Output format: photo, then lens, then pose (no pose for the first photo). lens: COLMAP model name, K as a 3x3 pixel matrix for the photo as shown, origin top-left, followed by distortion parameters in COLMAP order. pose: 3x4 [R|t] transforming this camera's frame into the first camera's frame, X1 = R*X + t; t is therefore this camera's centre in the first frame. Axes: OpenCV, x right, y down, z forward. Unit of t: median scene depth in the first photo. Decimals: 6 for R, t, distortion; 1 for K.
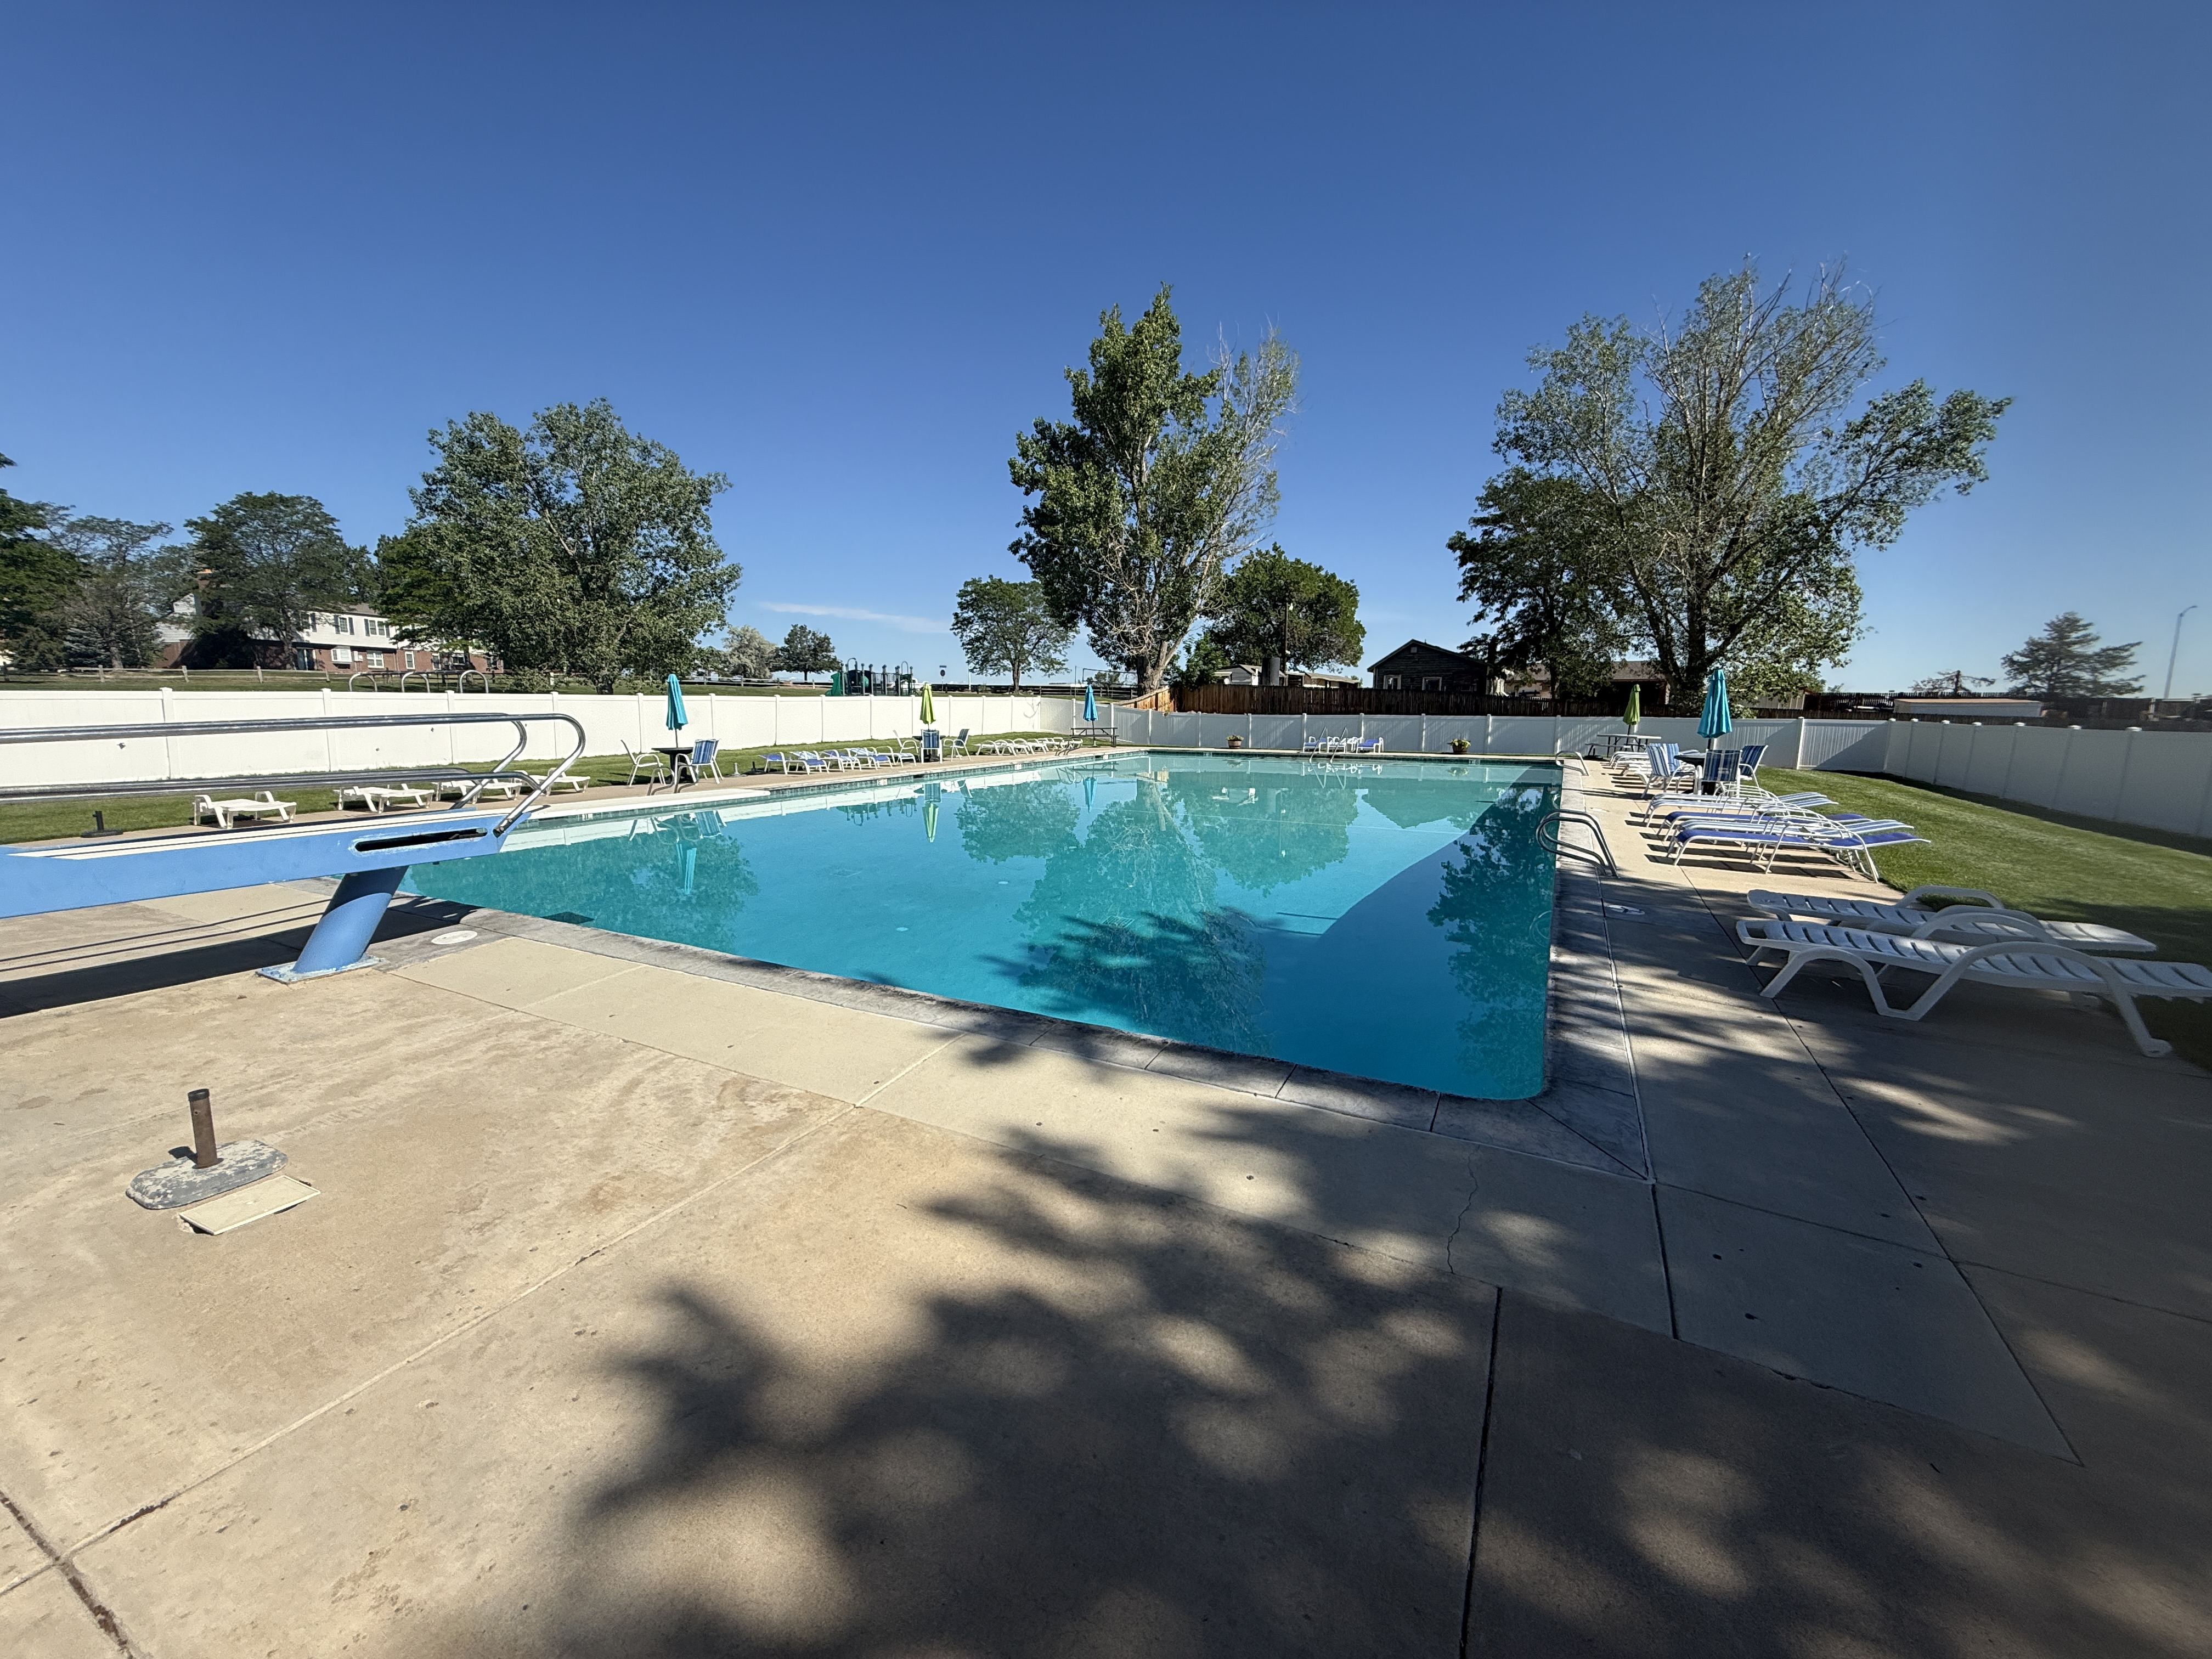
lens RADIAL K [[880.0, 0, 1103.2], [0, 880.0, 828.5], [0, 0, 1]] dist [0.002768, -0.000625]
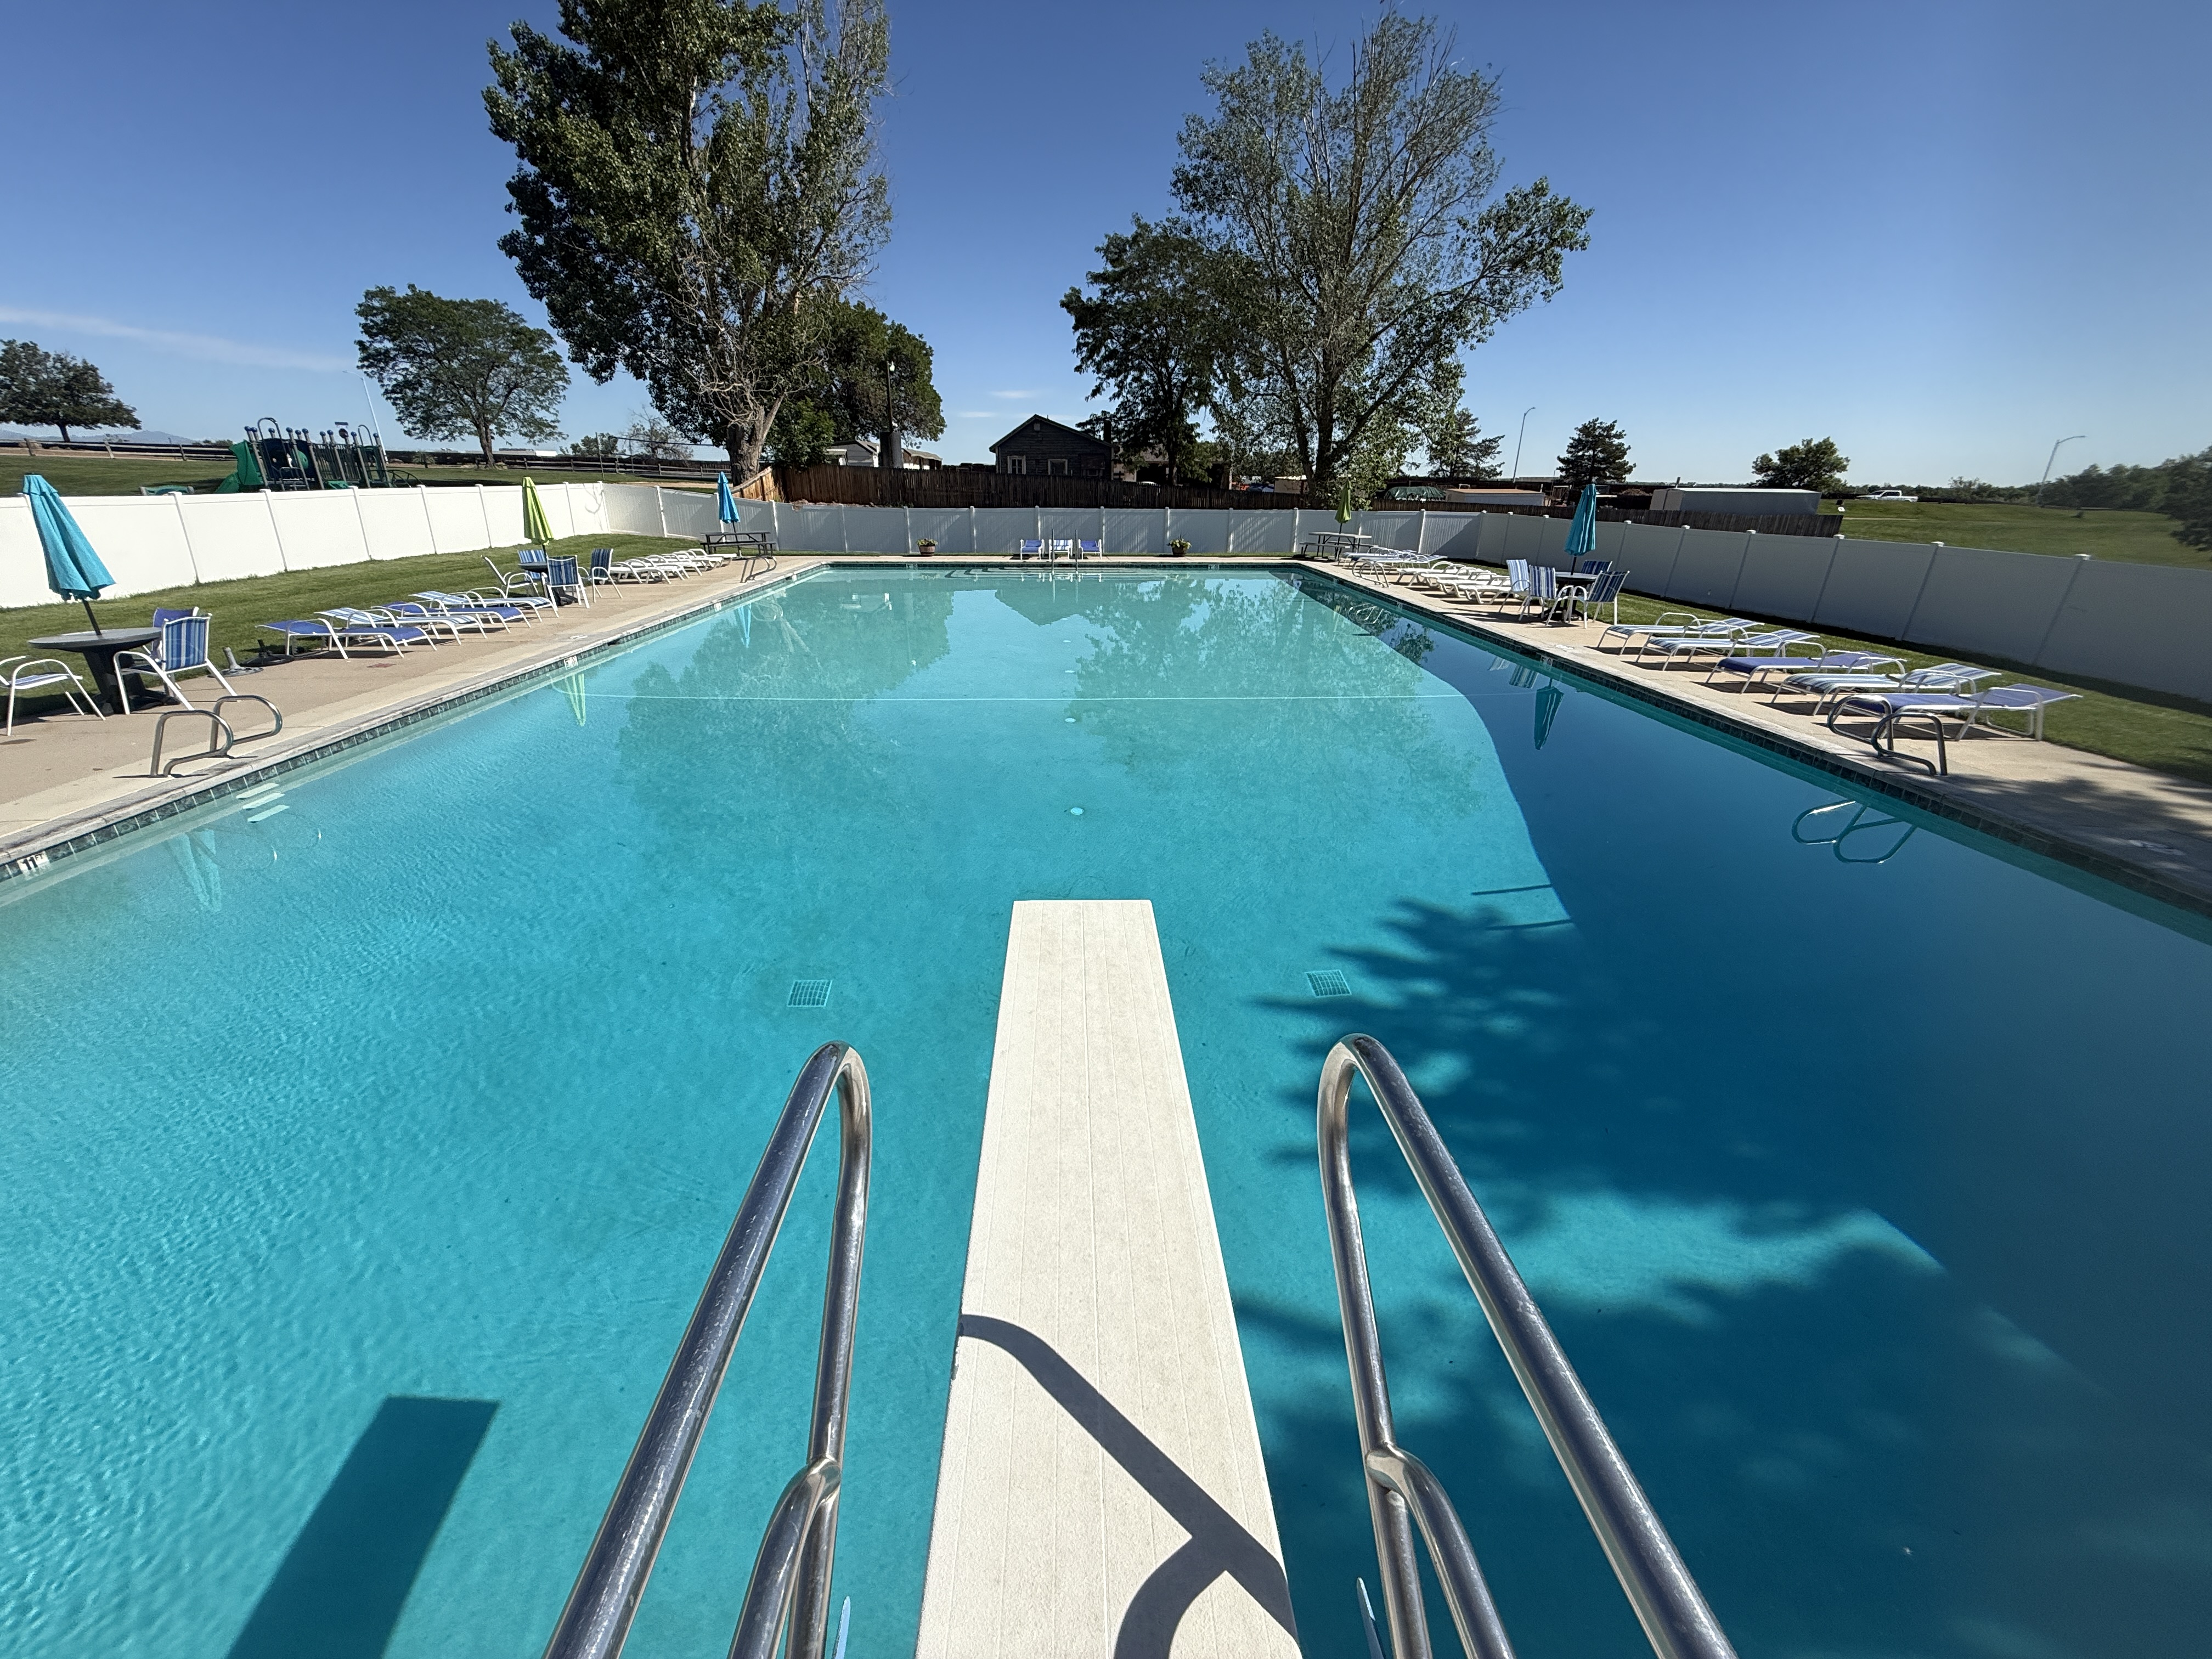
lens RADIAL K [[880.0, 0, 1107.4], [0, 880.0, 829.6], [0, 0, 1]] dist [0.002768, -0.000625]
pose [[0.867533, -0.180471, 0.463483, -0.084920], [0.064831, 0.964930, 0.254376, -0.026139], [-0.493136, -0.190632, 0.848809, 0.102084]]
